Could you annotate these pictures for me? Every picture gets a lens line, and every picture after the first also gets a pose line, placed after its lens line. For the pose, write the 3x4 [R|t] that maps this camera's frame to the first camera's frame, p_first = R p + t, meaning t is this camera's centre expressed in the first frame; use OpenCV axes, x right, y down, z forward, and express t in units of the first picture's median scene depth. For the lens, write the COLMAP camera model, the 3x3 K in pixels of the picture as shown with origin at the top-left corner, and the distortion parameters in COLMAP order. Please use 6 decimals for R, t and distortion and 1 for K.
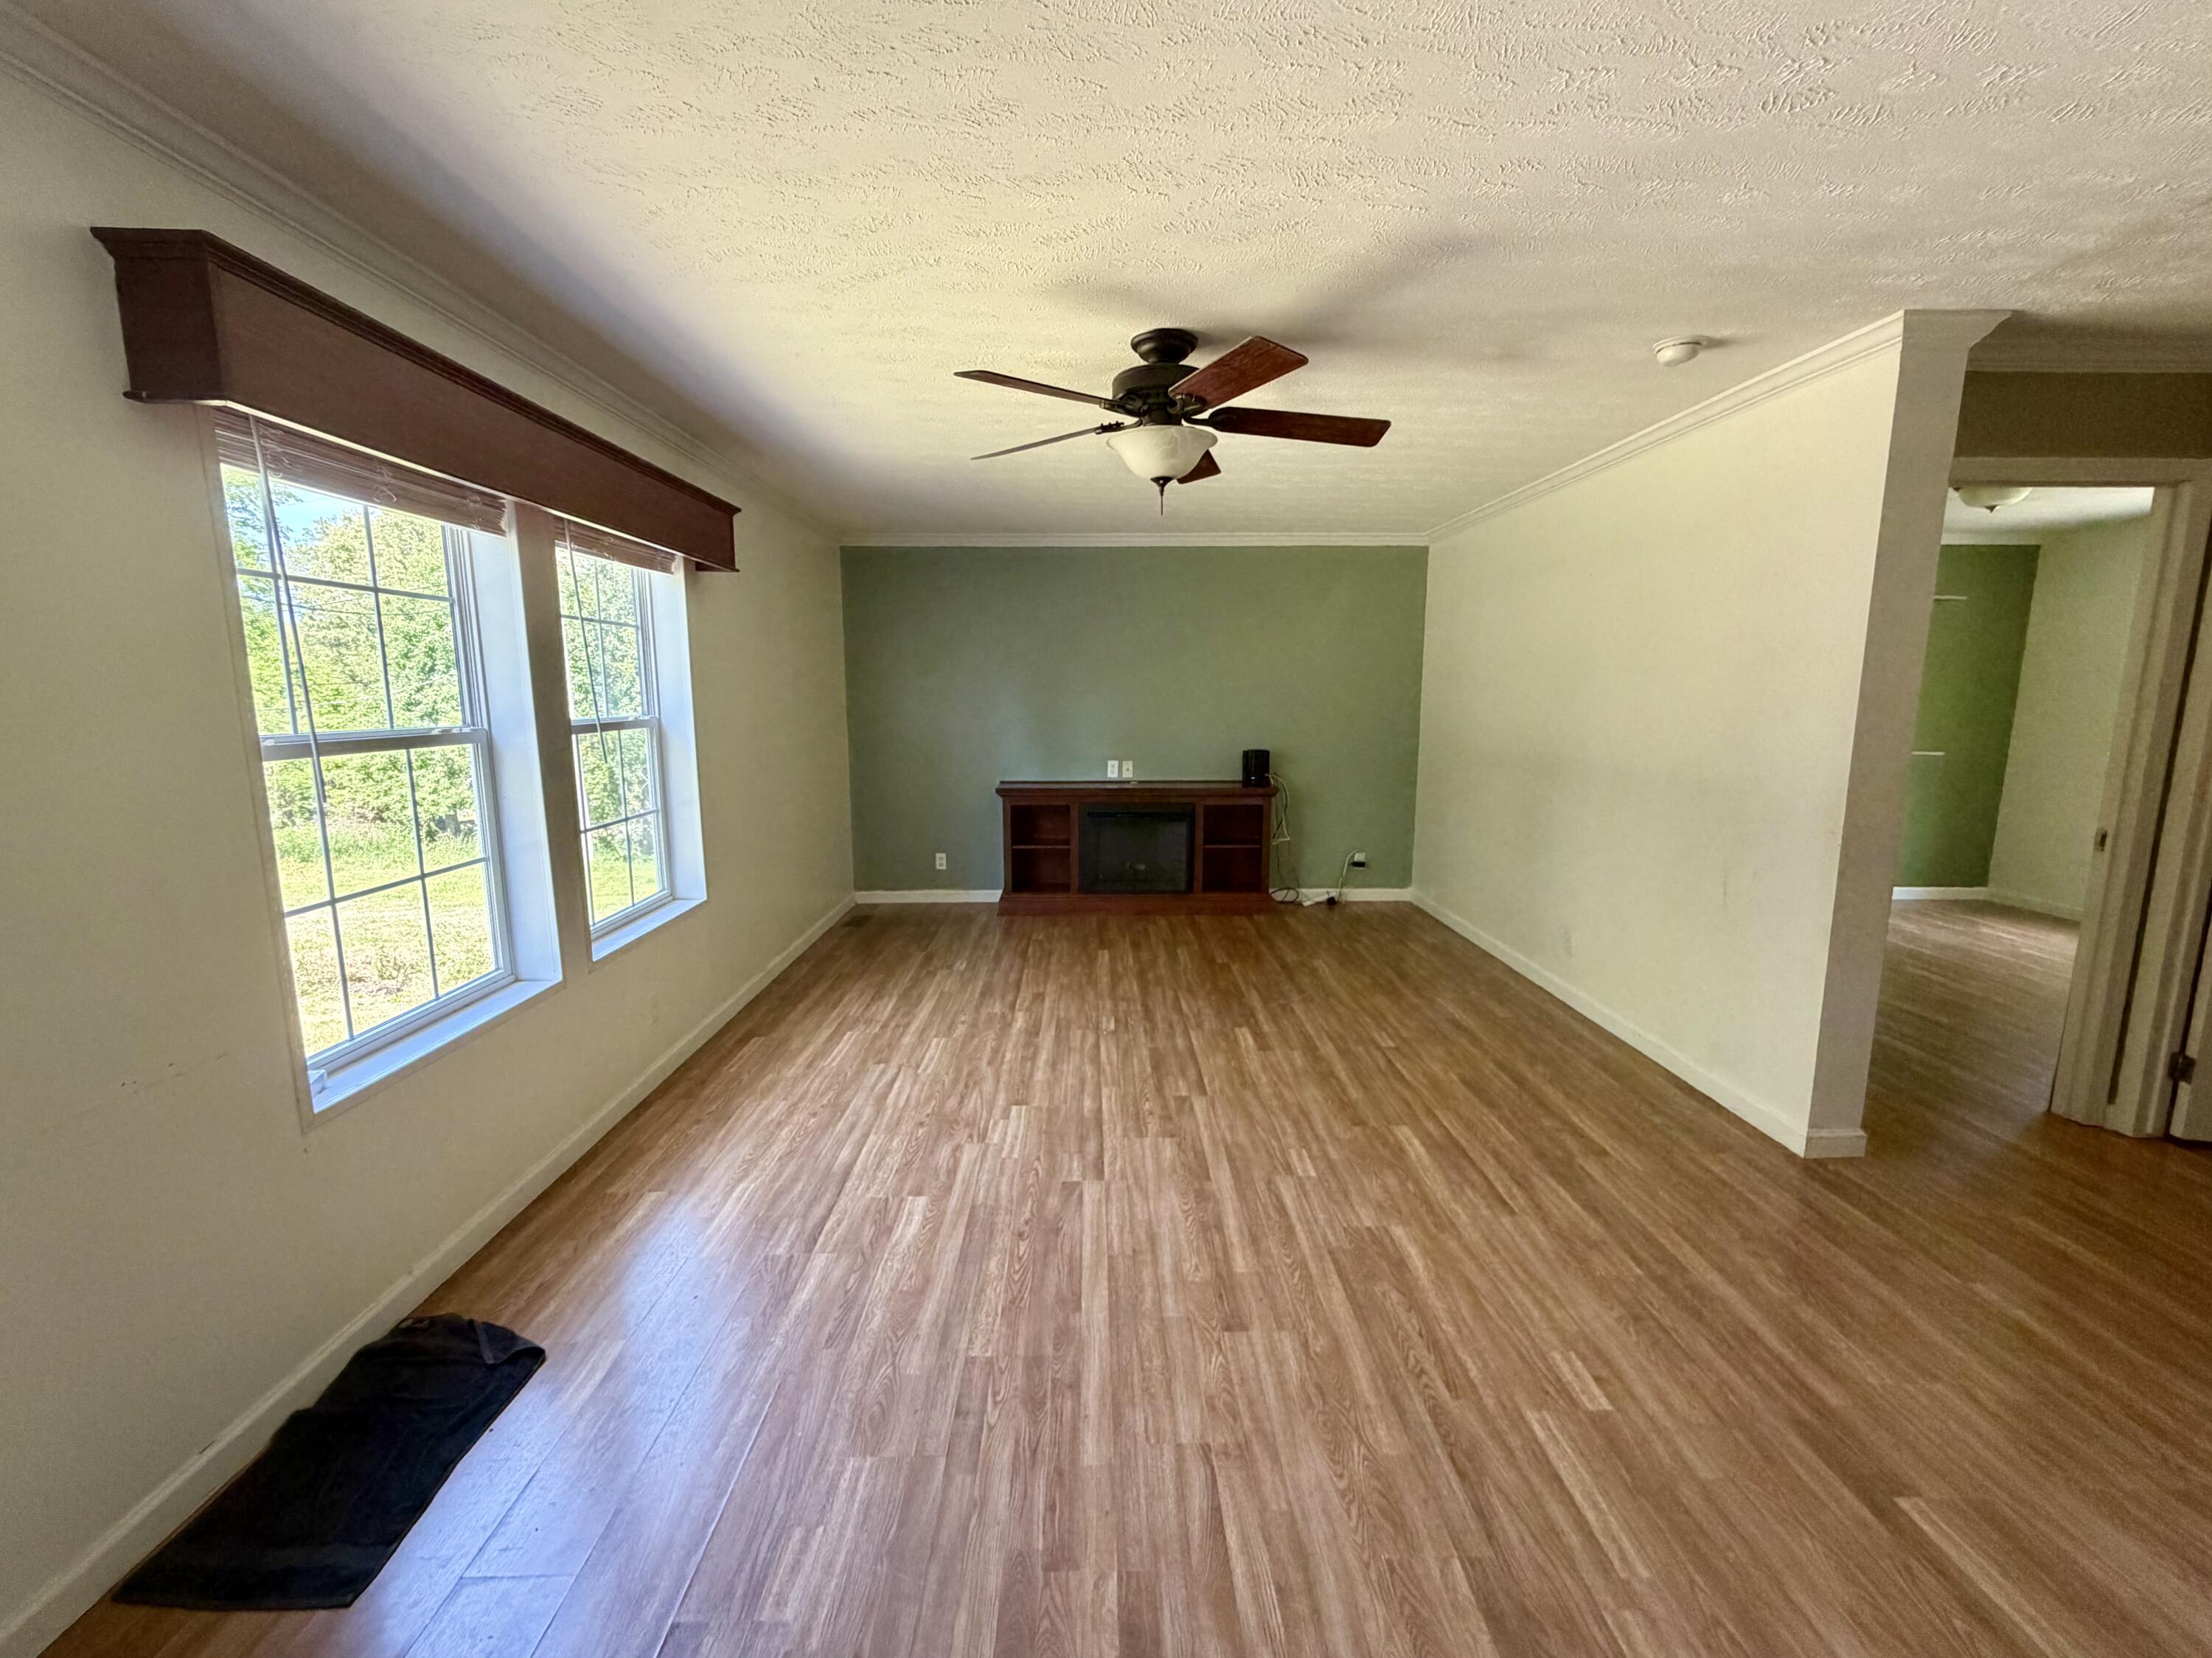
lens RADIAL K [[918.7, 0, 1106.0], [0, 918.7, 829.0], [0, 0, 1]] dist [-0.003477, -0.000281]
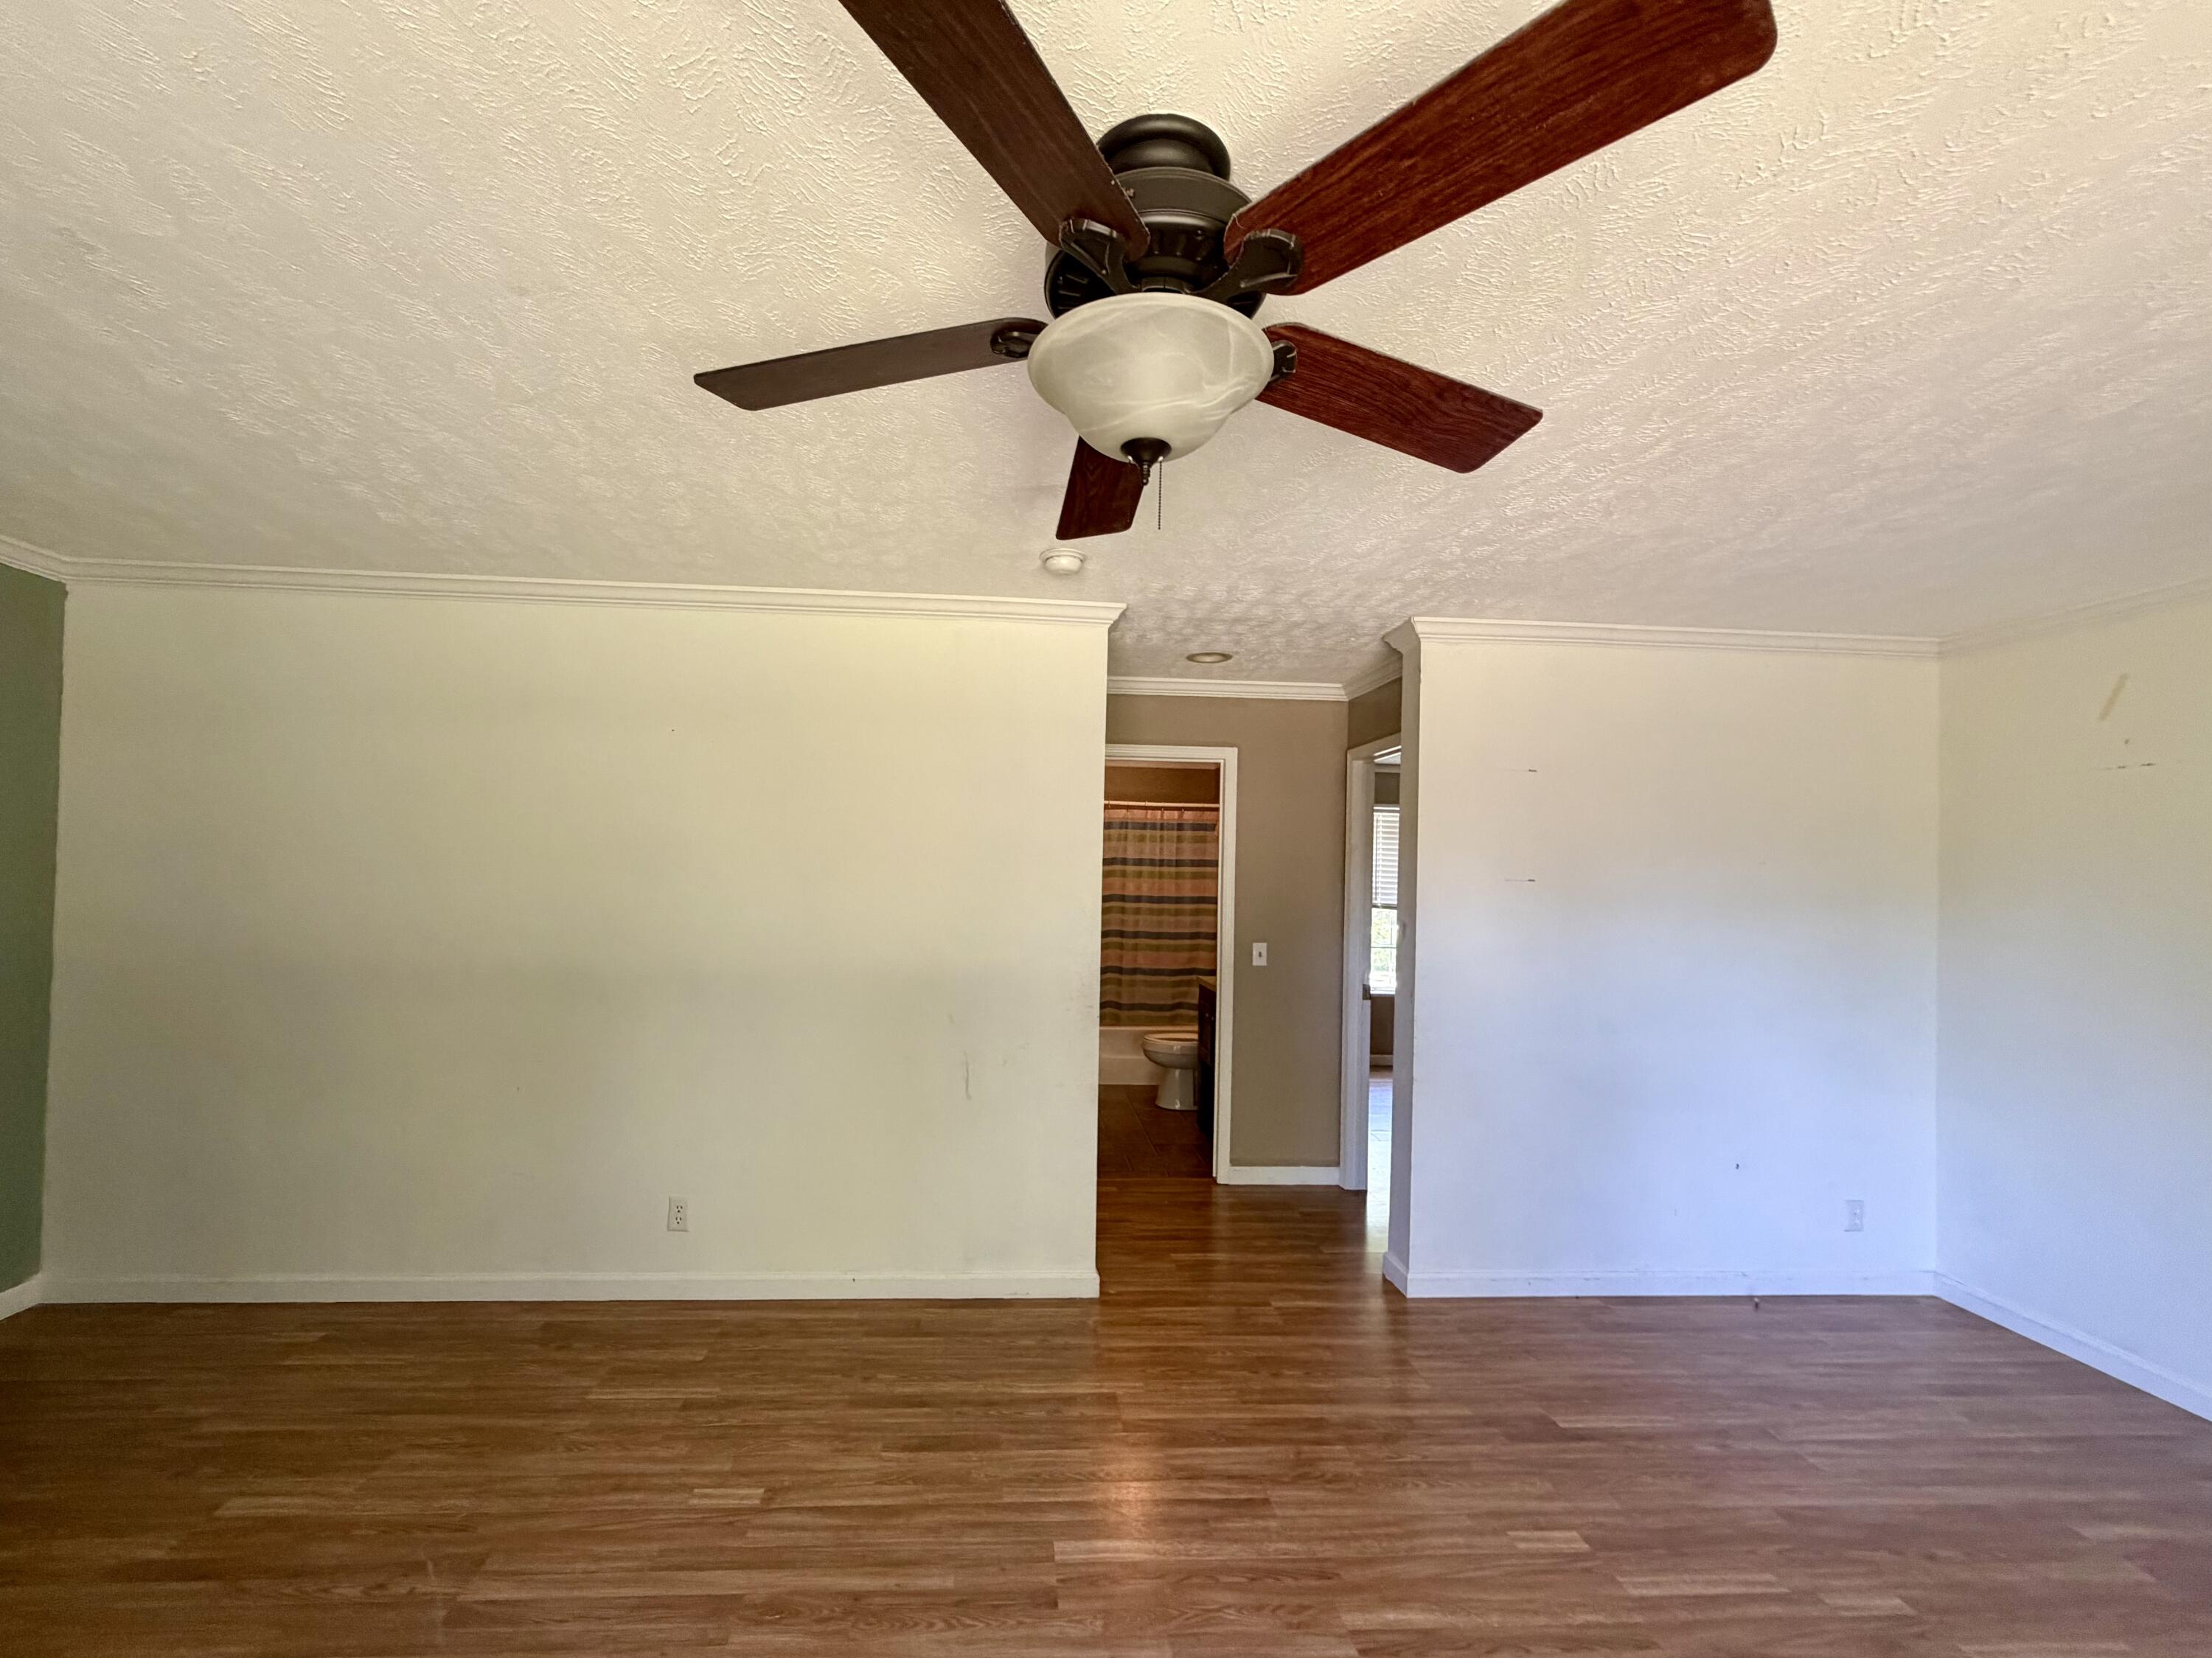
lens RADIAL K [[901.8, 0, 1062.6], [0, 901.8, 861.9], [0, 0, 1]] dist [-0.001380, 0.000203]
pose [[-0.045589, 0.012653, 0.998880, -0.398225], [0.125807, 0.992031, -0.006824, -0.193590], [-0.991007, 0.125355, -0.046818, 1.148956]]
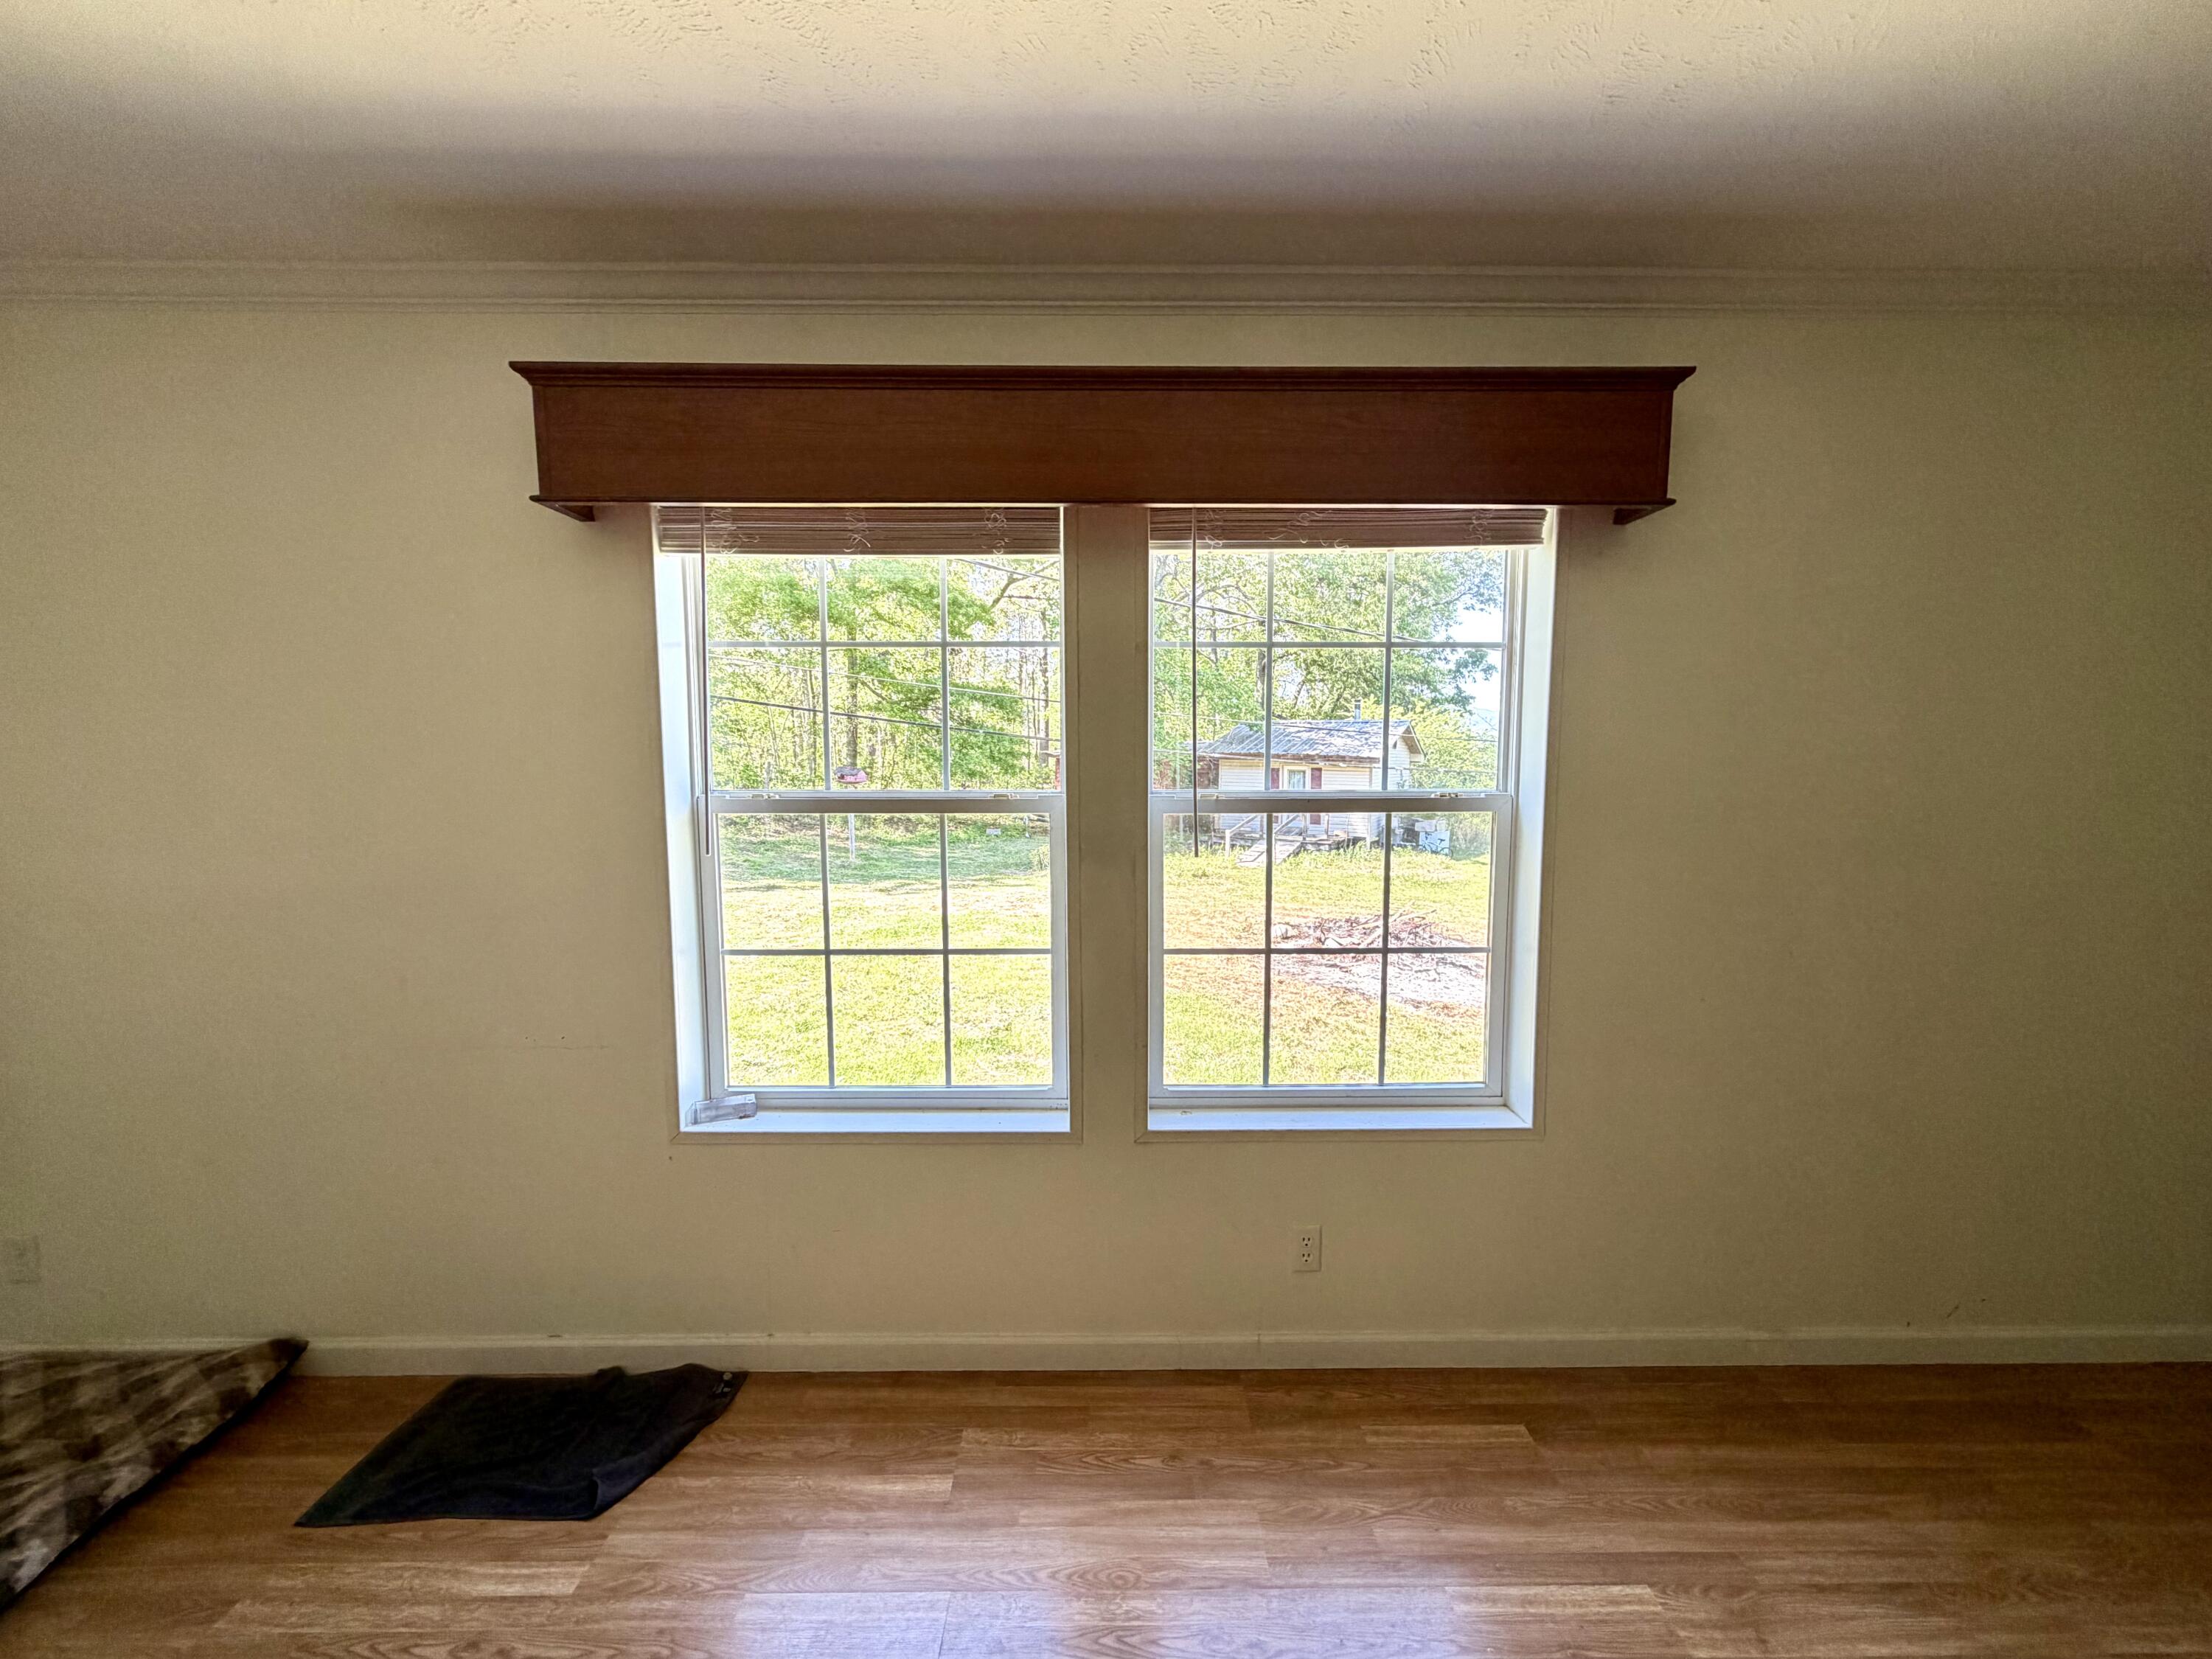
lens RADIAL K [[900.7, 0, 1106.0], [0, 900.7, 829.5], [0, 0, 1]] dist [-0.000355, 0.000331]
pose [[-0.010910, 0.094396, -0.995475, 0.134267], [-0.147318, 0.984519, 0.094972, -0.172613], [0.989029, 0.147688, 0.003165, 1.097600]]
